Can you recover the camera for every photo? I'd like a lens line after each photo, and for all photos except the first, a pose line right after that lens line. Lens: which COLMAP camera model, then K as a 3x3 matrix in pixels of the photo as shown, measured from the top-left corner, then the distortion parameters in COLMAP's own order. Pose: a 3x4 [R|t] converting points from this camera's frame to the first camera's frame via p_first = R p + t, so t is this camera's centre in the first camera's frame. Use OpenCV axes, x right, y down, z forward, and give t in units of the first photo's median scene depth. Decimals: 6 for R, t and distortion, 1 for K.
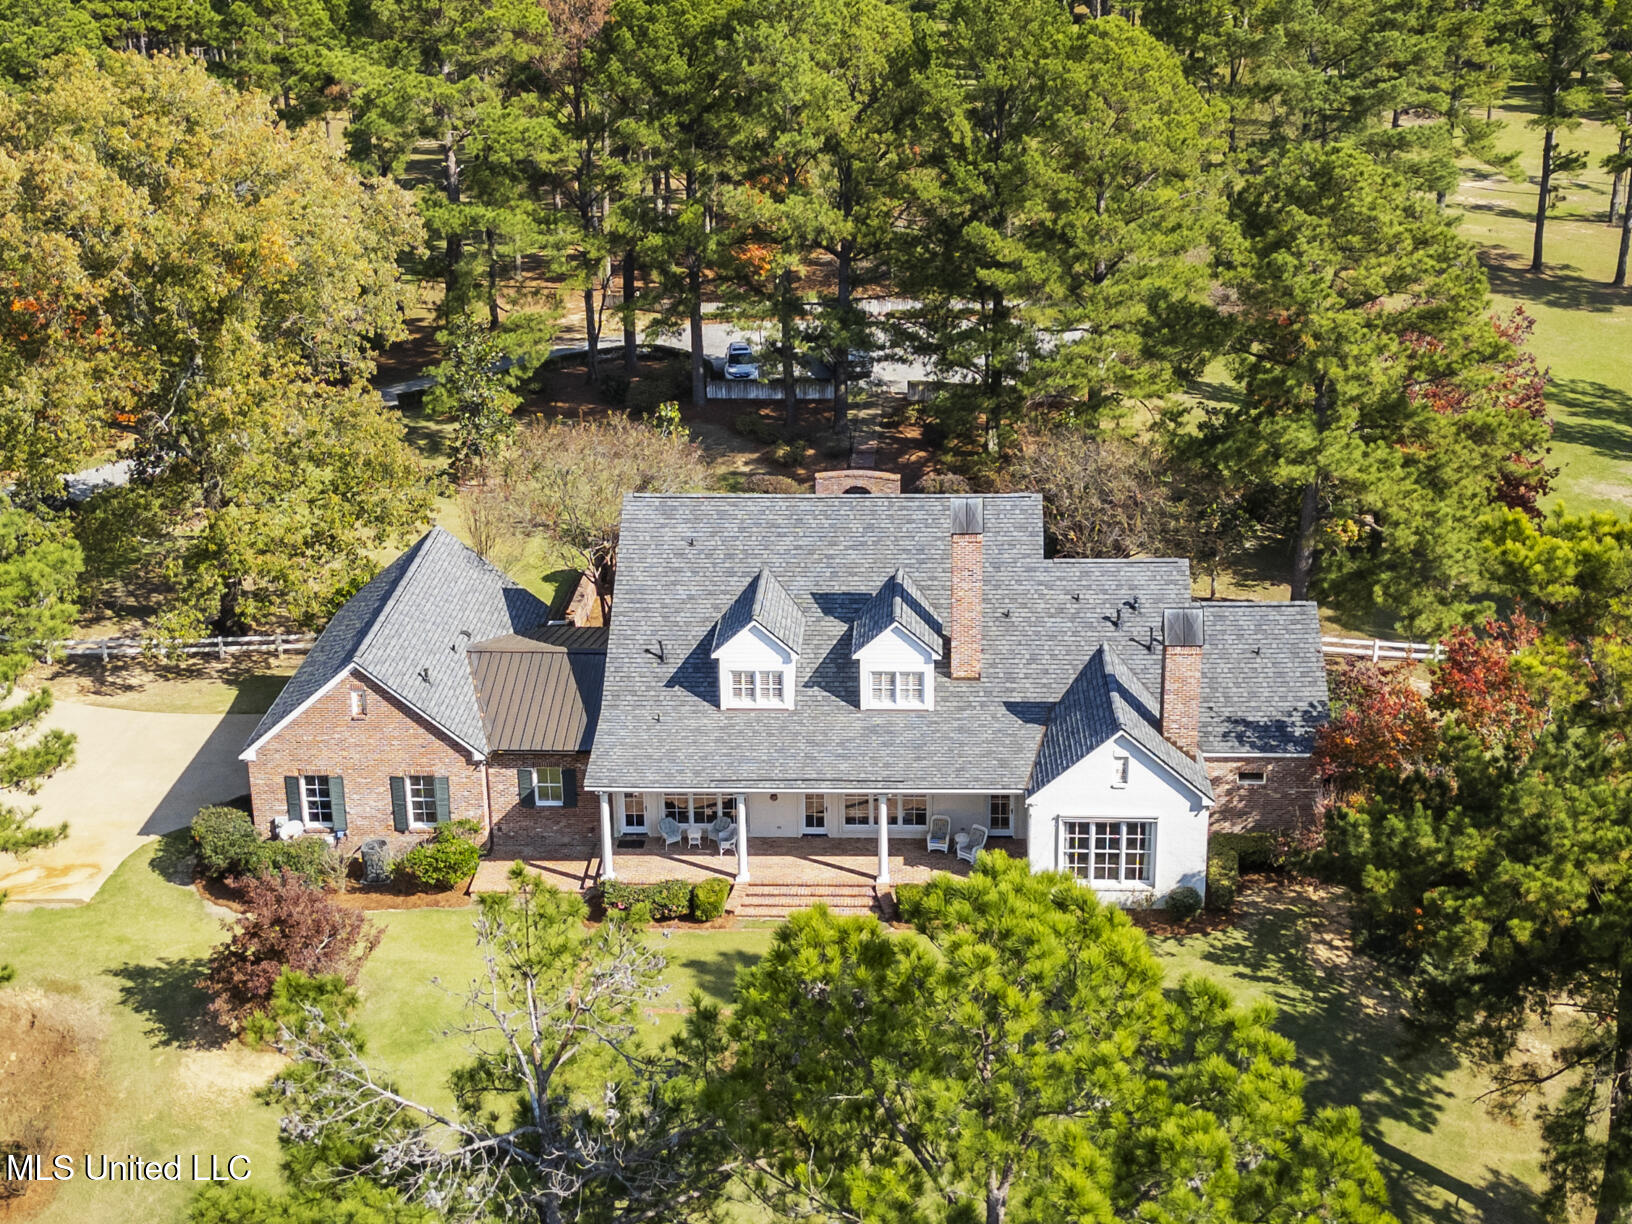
lens RADIAL K [[2290.6, 0, 824.0], [0, 2290.6, 611.6], [0, 0, 1]] dist [0.226941, -0.700084]
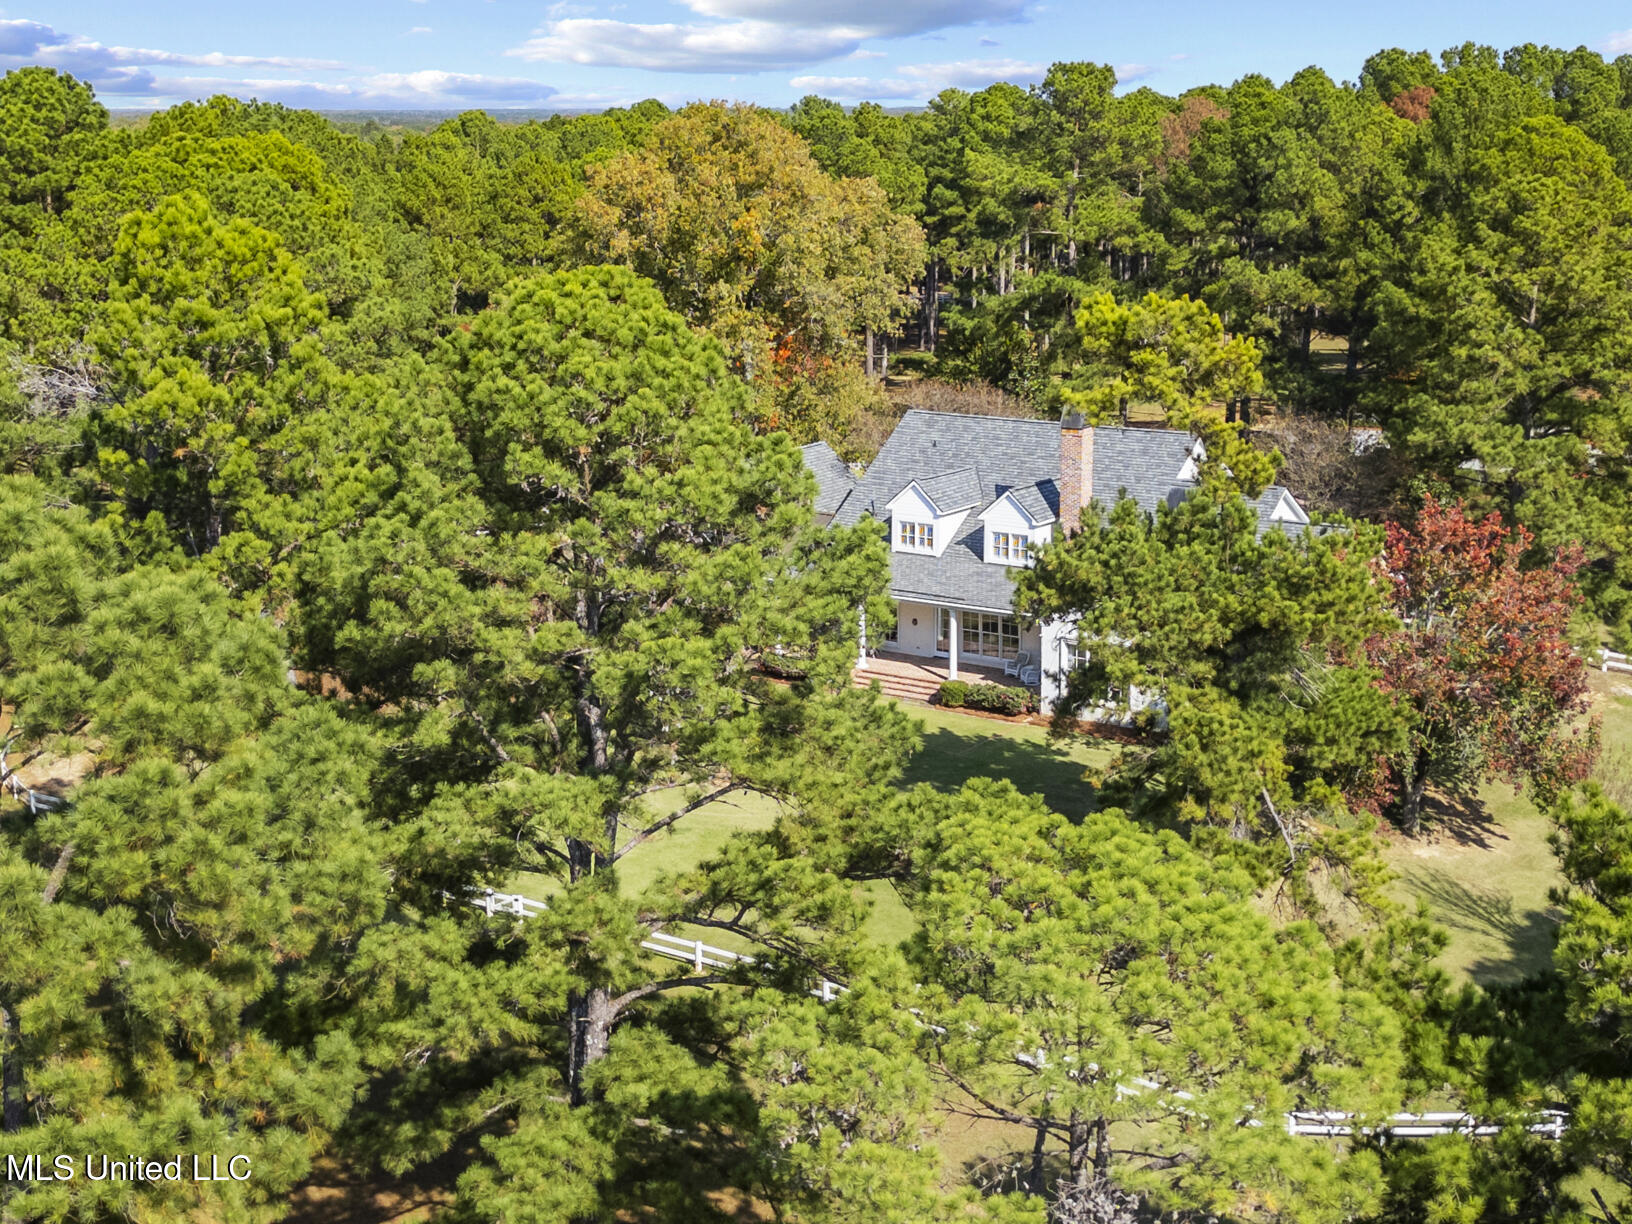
lens RADIAL K [[2290.6, 0, 824.0], [0, 2290.6, 611.6], [0, 0, 1]] dist [0.226941, -0.700084]
pose [[0.849357, 0.126106, -0.512532, 0.603697], [-0.195547, 0.977121, -0.083641, 0.195485], [0.490258, 0.171265, 0.854585, -0.135937]]
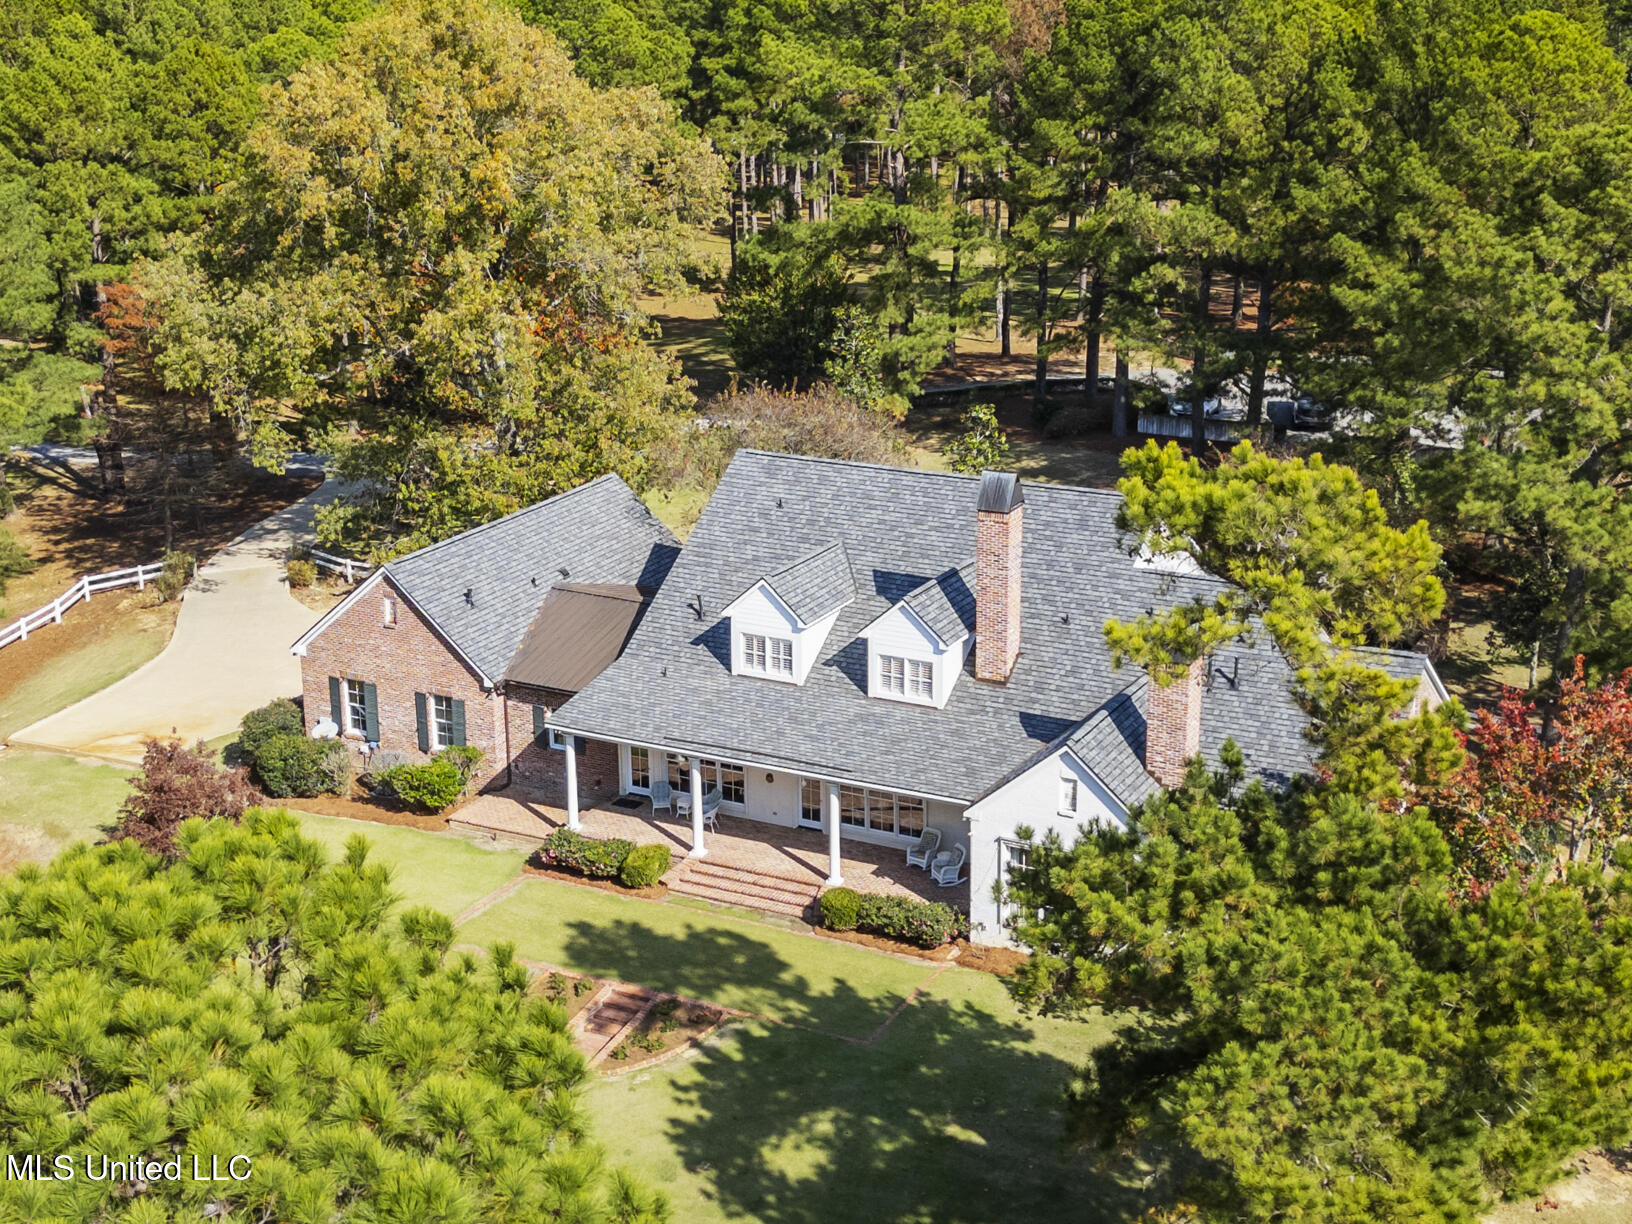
lens RADIAL K [[2290.6, 0, 824.0], [0, 2290.6, 611.6], [0, 0, 1]] dist [0.226941, -0.700084]
pose [[0.906895, 0.133336, -0.399703, 0.355541], [-0.156109, 0.987428, -0.024806, 0.035126], [0.391370, 0.084894, 0.916309, 0.170542]]
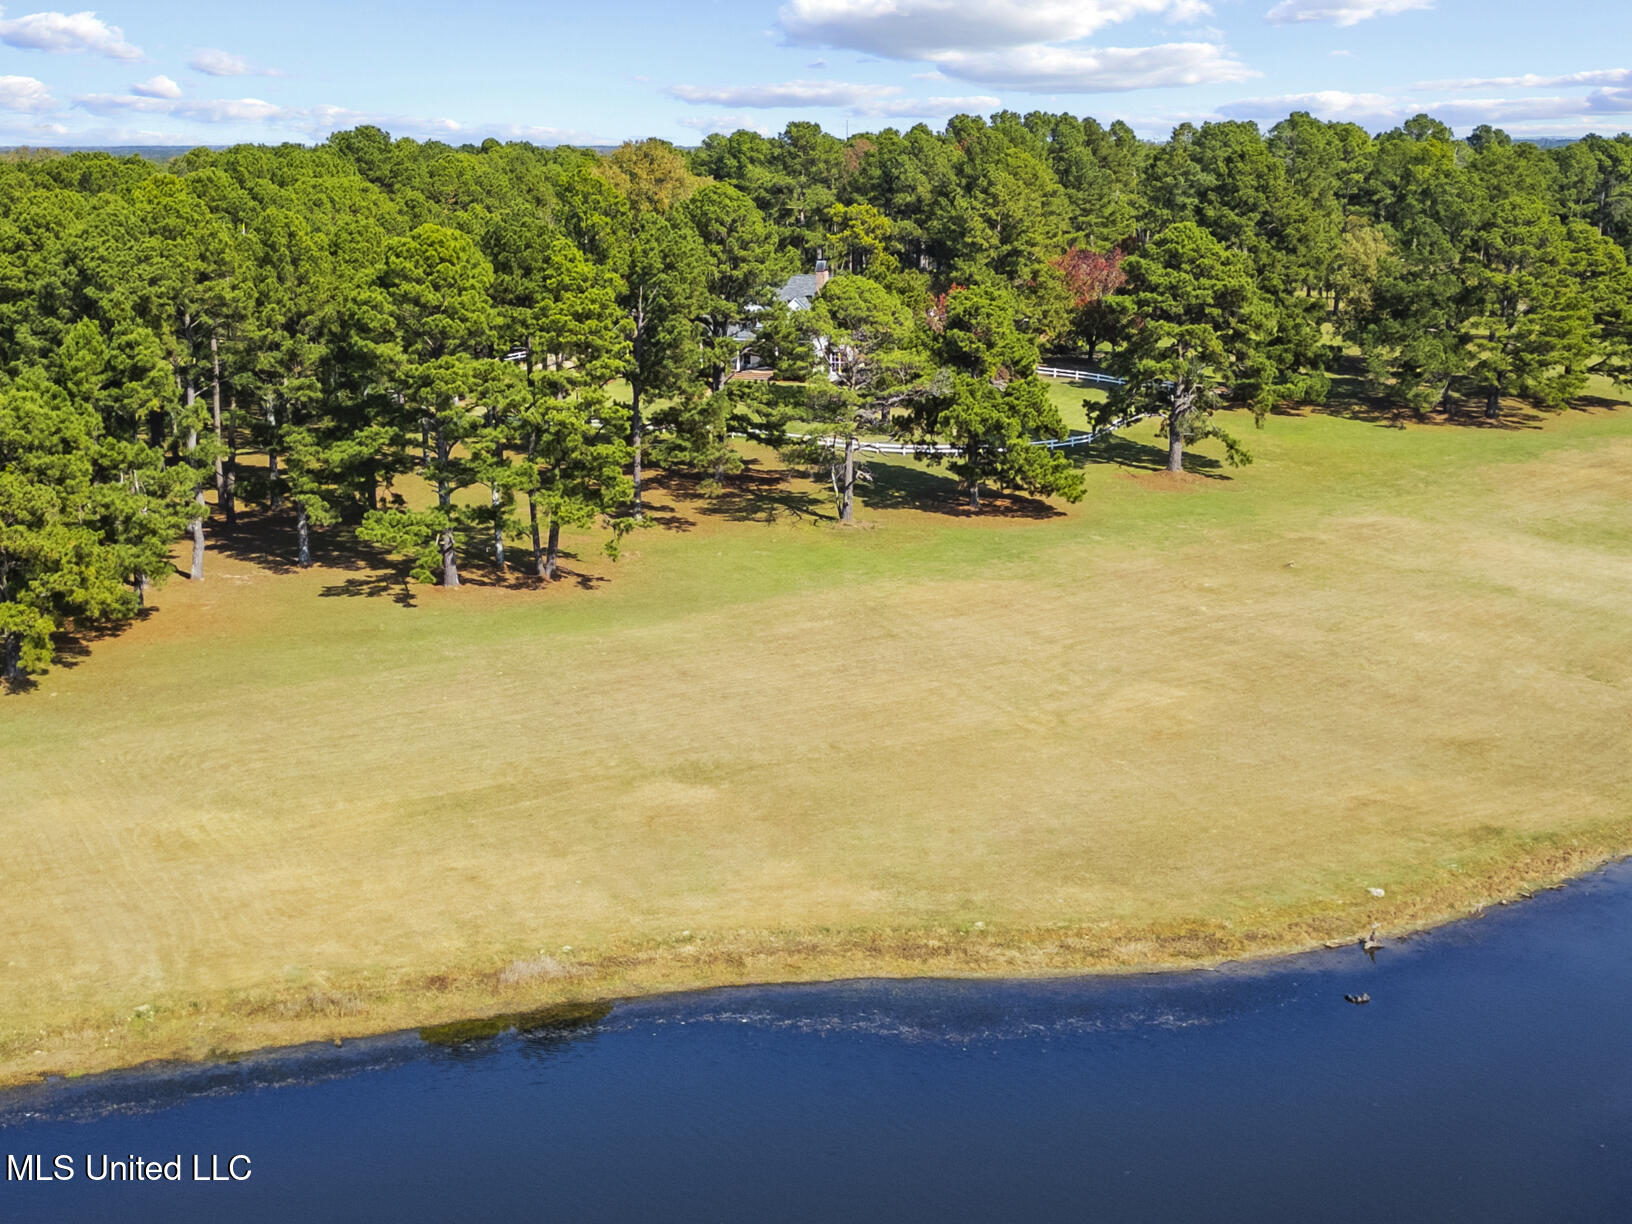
lens RADIAL K [[2290.6, 0, 824.0], [0, 2290.6, 611.6], [0, 0, 1]] dist [0.226941, -0.700084]
pose [[0.916957, 0.092087, -0.388215, 1.329707], [-0.151214, 0.980622, -0.124555, 0.812200], [0.369222, 0.172916, 0.913113, -1.800368]]
